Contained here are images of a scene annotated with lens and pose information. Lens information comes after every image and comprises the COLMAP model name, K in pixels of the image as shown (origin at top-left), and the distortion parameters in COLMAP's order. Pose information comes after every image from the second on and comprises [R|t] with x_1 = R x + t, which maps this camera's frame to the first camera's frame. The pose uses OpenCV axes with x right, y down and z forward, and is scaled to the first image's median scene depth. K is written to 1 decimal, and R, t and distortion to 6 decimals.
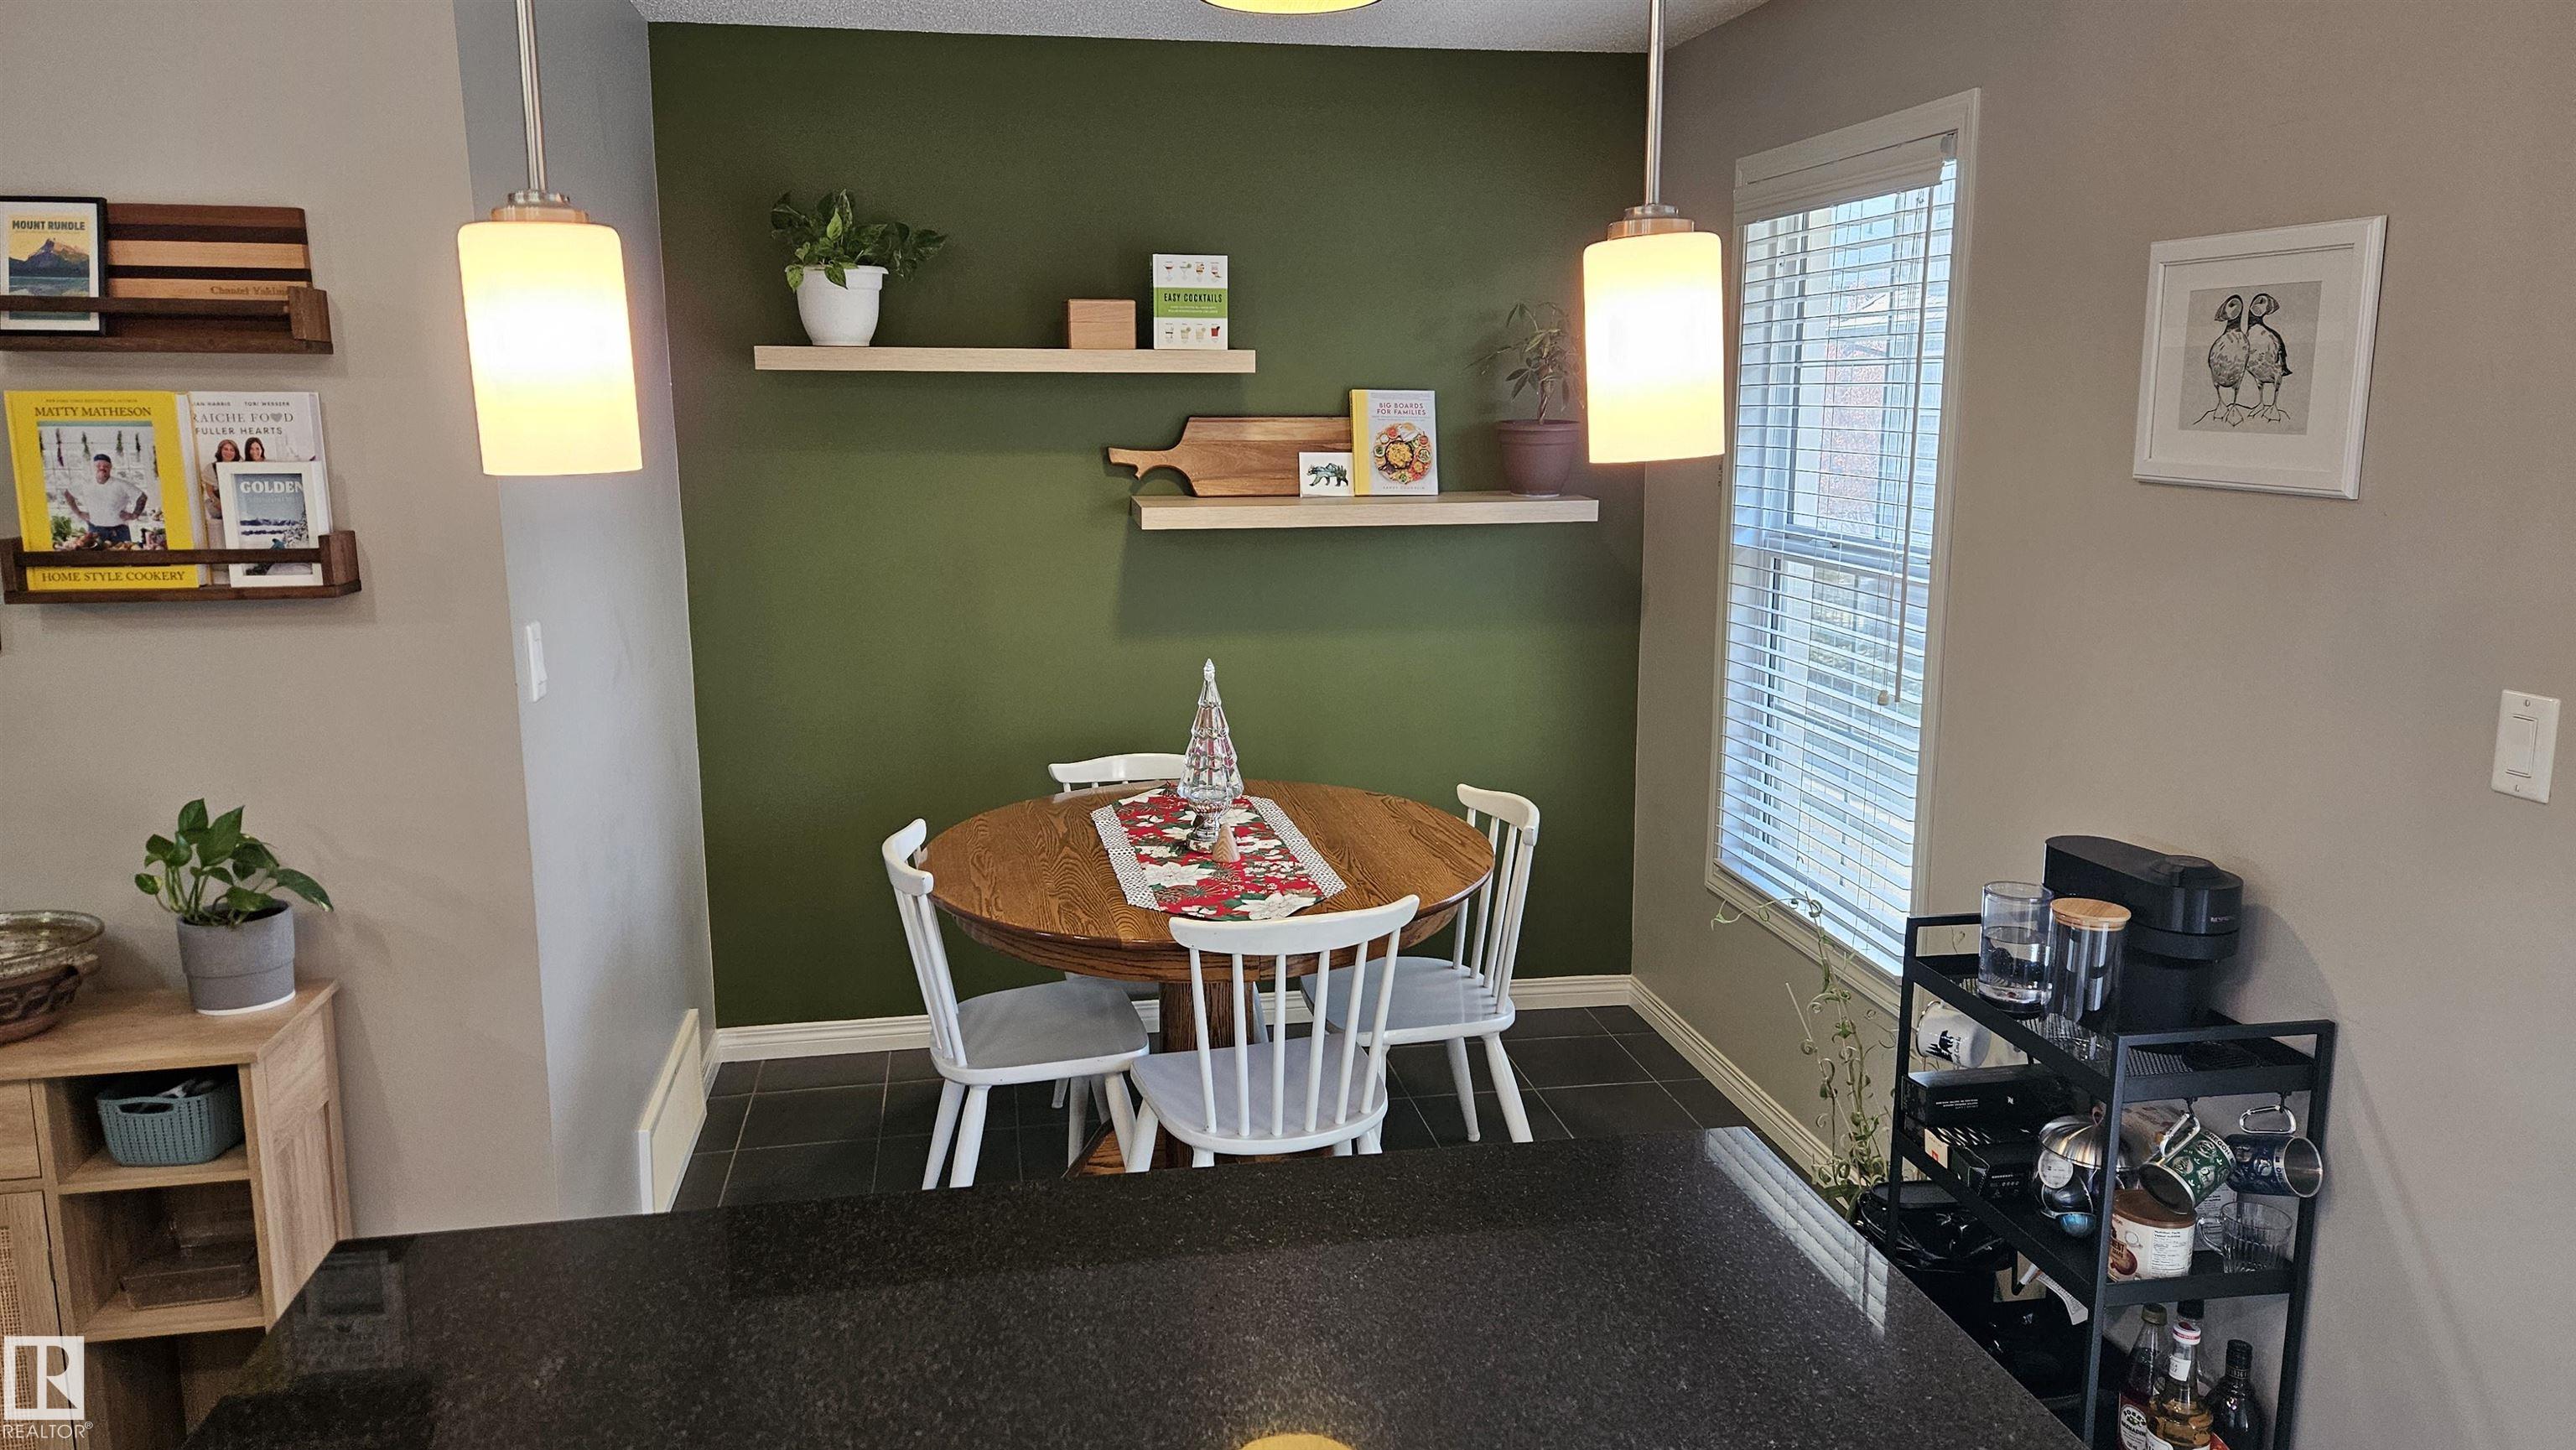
lens RADIAL K [[1738.9, 0, 1286.0], [0, 1738.9, 707.6], [0, 0, 1]] dist [0.059580, -0.004161]
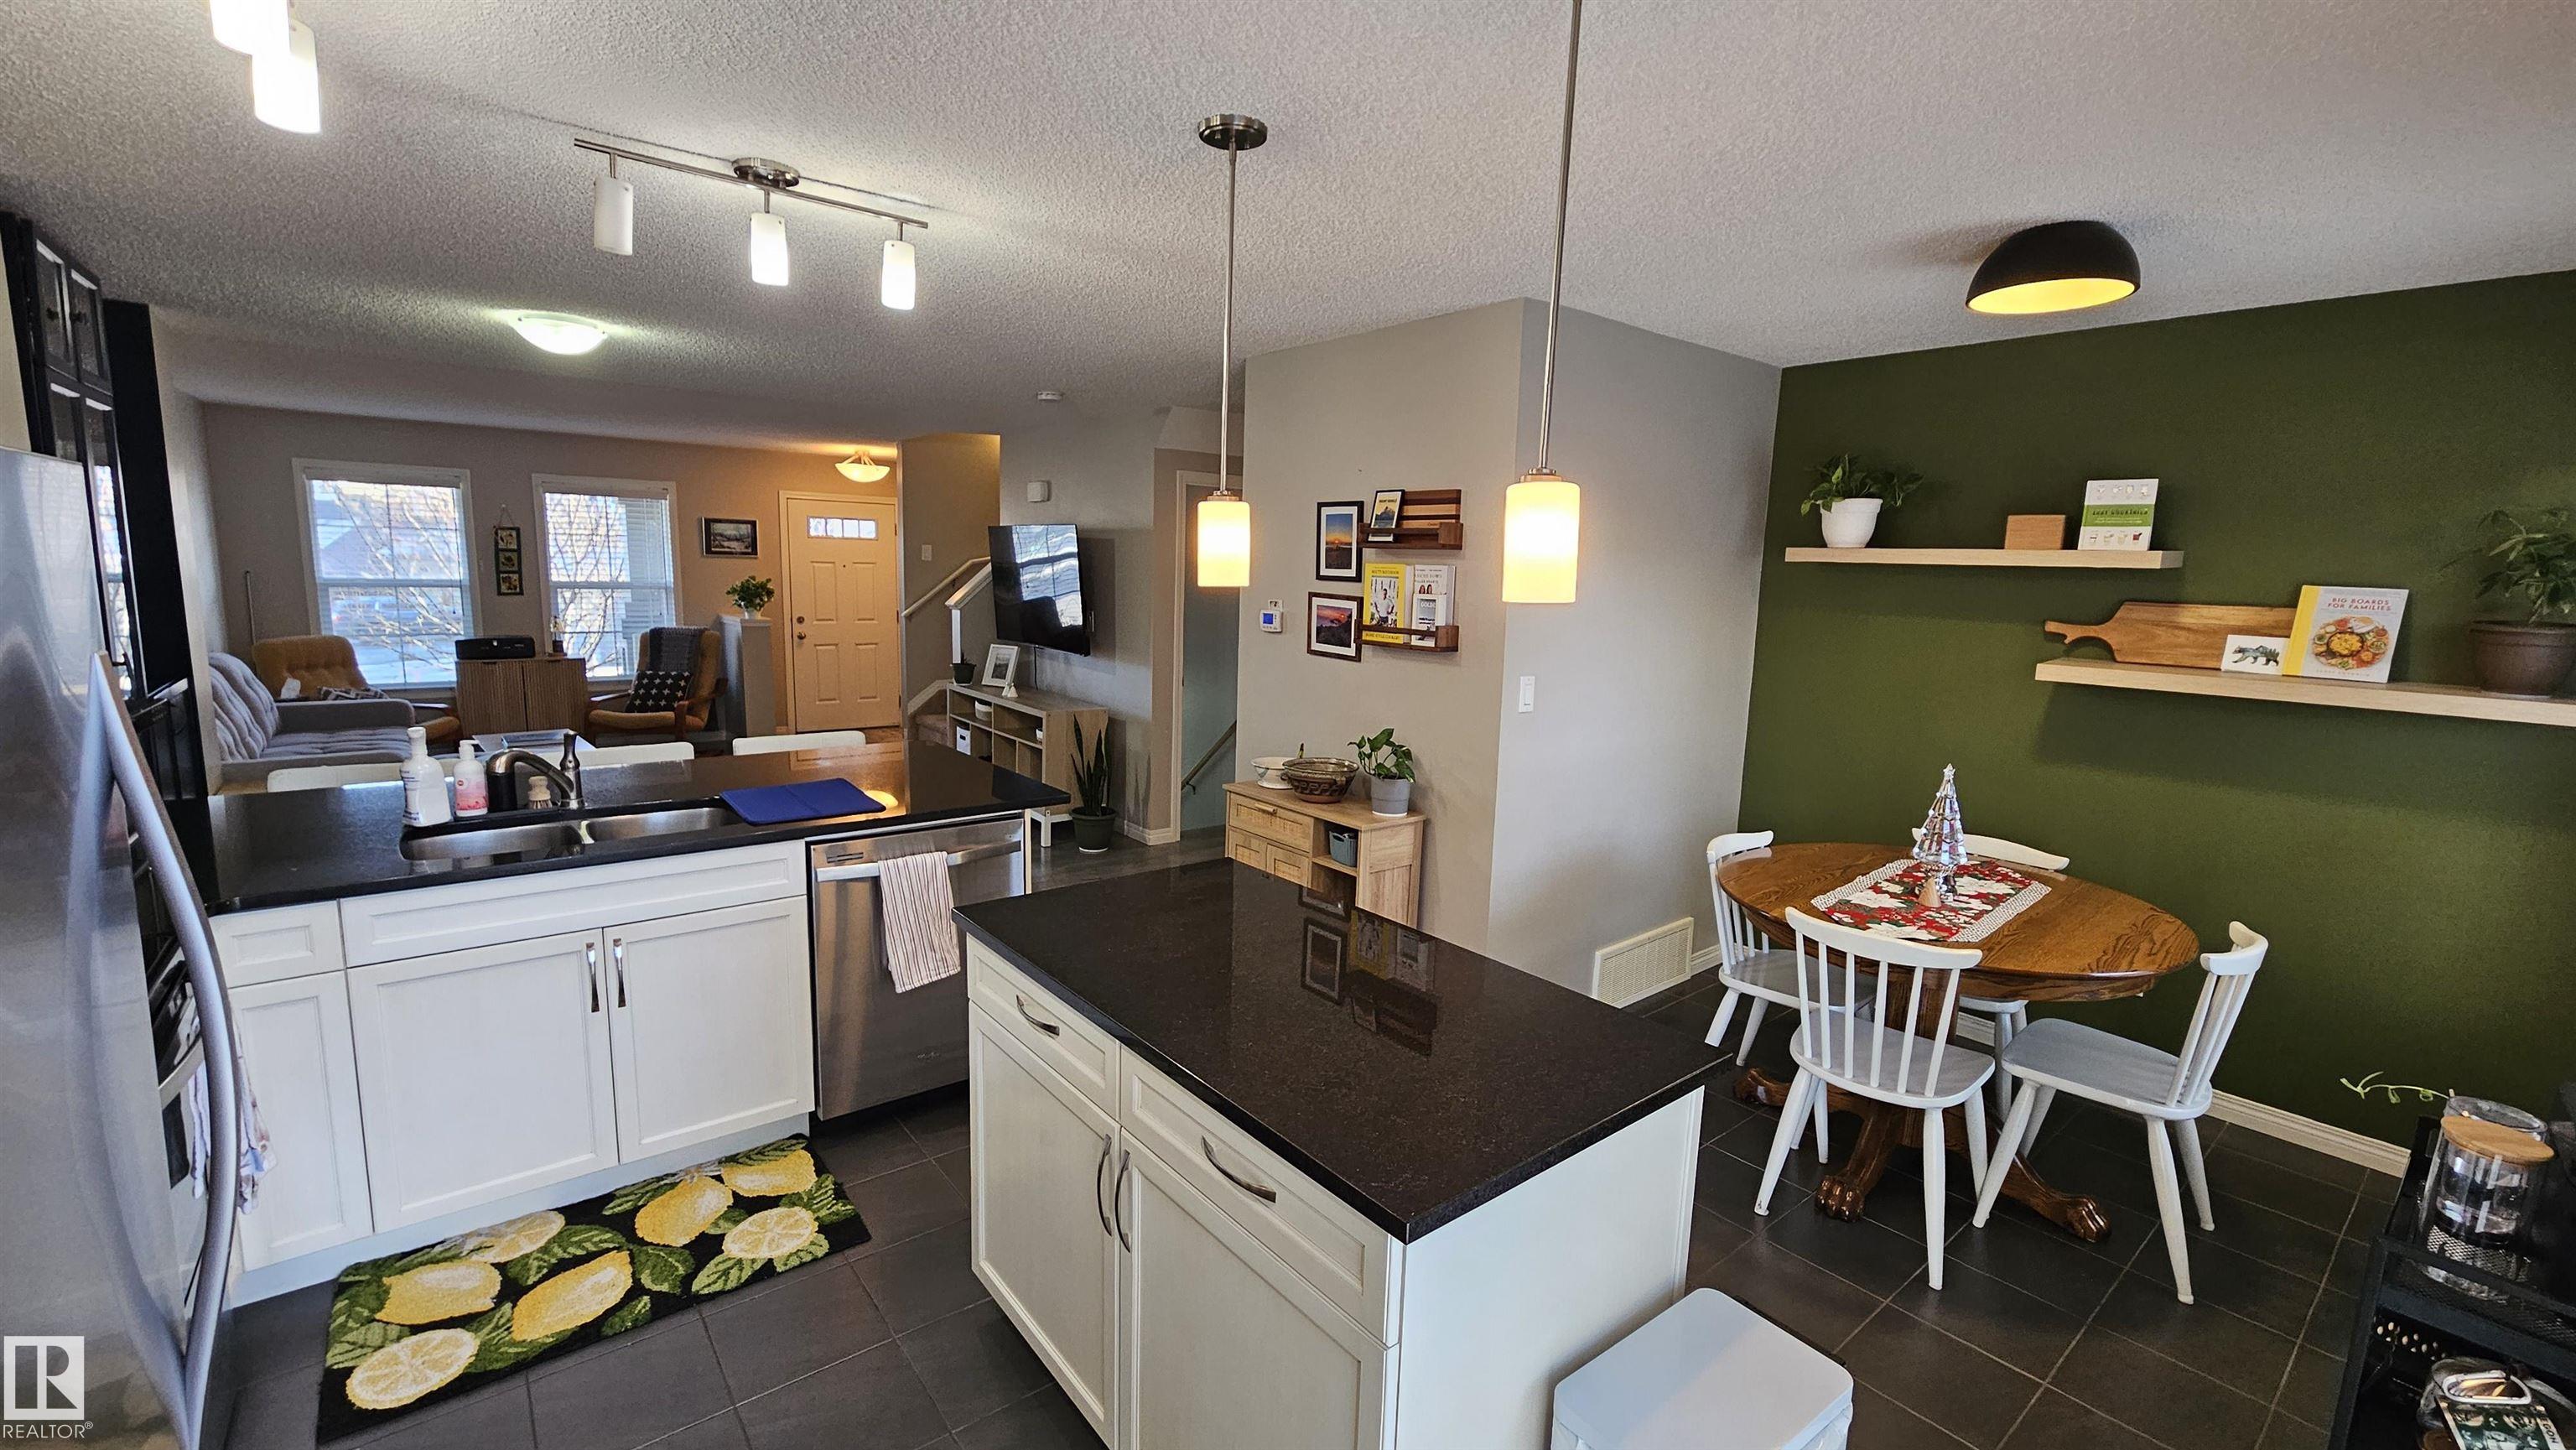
lens RADIAL K [[1057.9, 0, 1291.7], [0, 1057.9, 723.7], [0, 0, 1]] dist [-0.000142, -0.000310]
pose [[0.494226, 0.147983, -0.856646, 0.360561], [-0.182168, 0.981157, 0.064393, -0.015212], [0.850033, 0.124229, 0.511871, 0.079915]]
